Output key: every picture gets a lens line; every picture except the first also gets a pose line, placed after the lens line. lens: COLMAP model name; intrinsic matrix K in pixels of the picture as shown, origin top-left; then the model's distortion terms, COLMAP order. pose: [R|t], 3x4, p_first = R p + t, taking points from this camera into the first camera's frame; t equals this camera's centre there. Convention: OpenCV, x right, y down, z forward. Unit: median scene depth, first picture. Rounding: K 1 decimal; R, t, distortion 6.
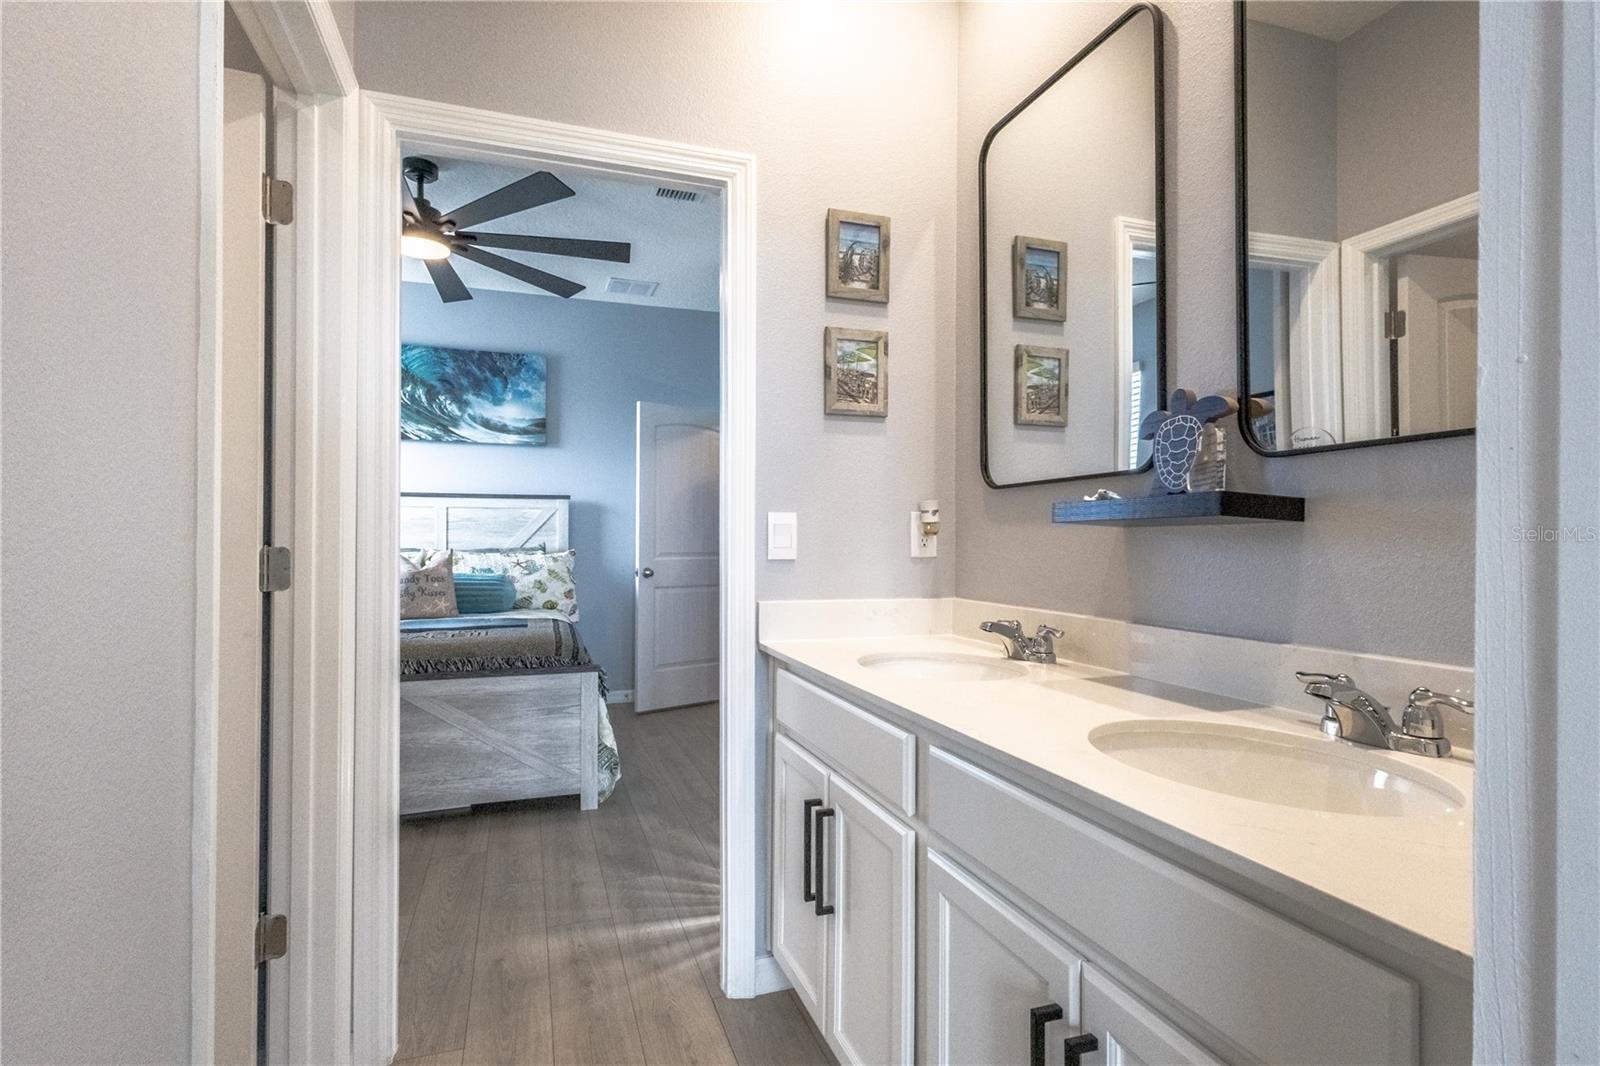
lens RADIAL K [[824.3, 0, 796.0], [0, 824.3, 541.1], [0, 0, 1]] dist [0.004535, 0.000185]
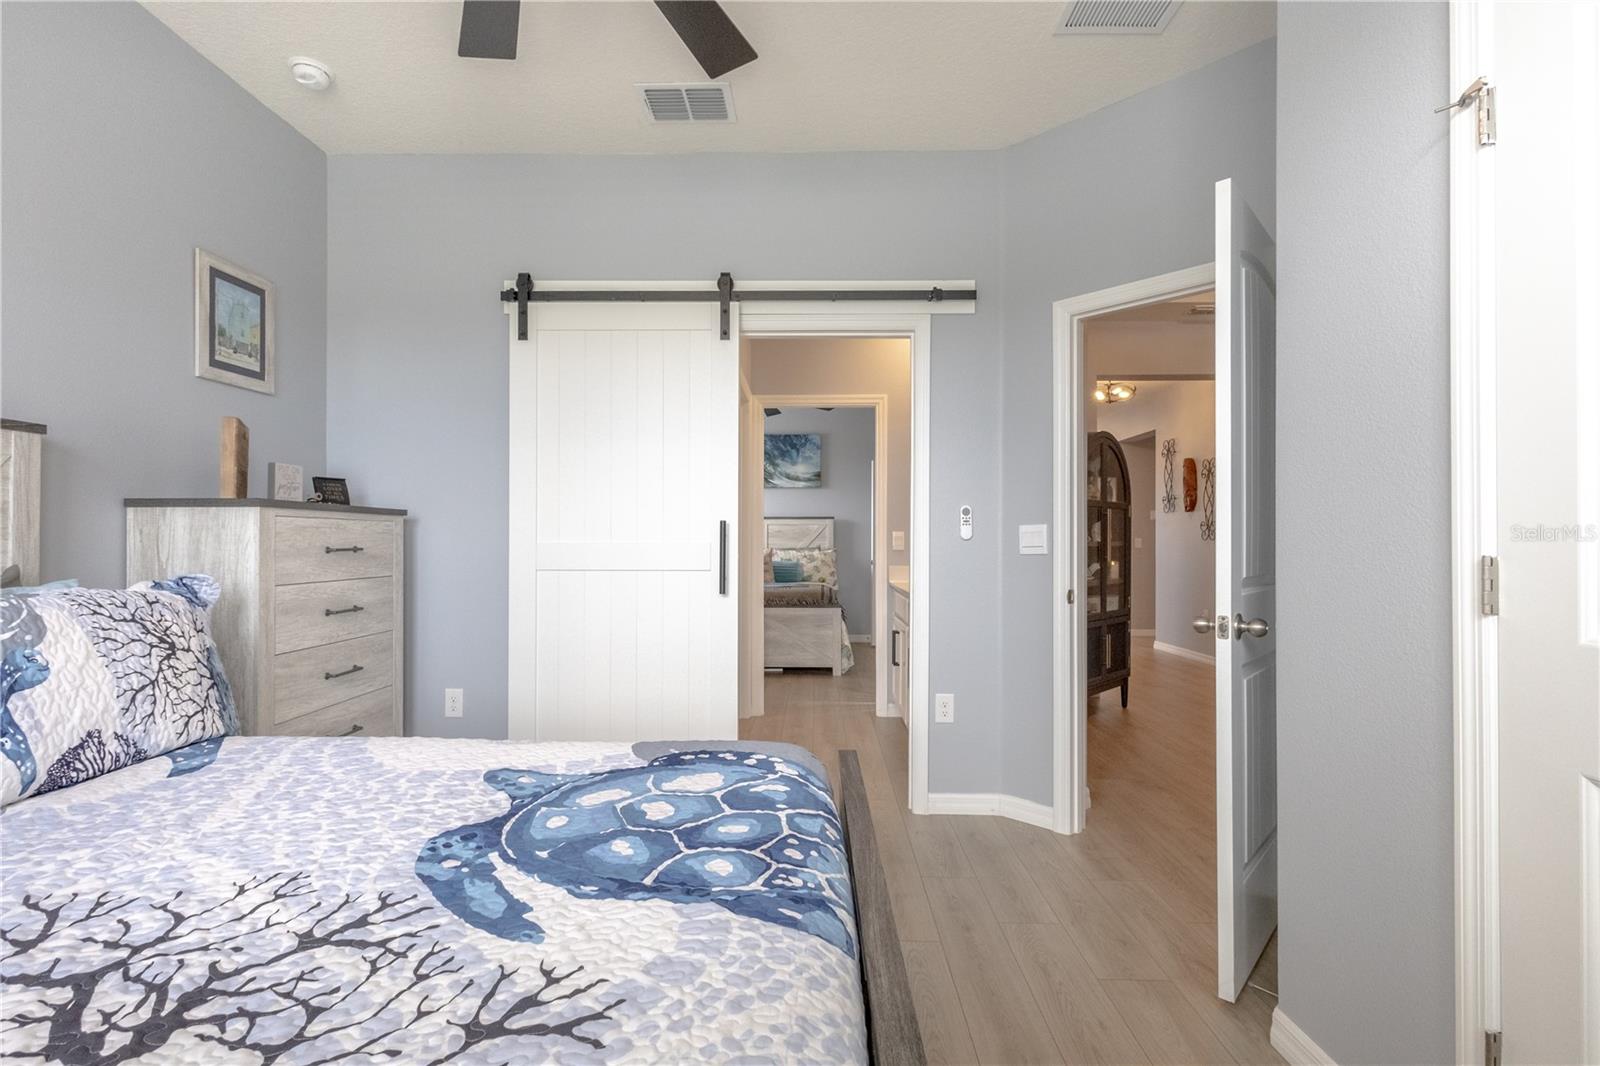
lens RADIAL K [[824.3, 0, 800.5], [0, 824.3, 536.9], [0, 0, 1]] dist [0.004535, 0.000185]
pose [[0.944283, -0.002879, -0.329121, 0.243573], [0.002090, 0.999994, -0.002752, -0.009910], [0.329127, 0.001911, 0.944284, -0.694716]]
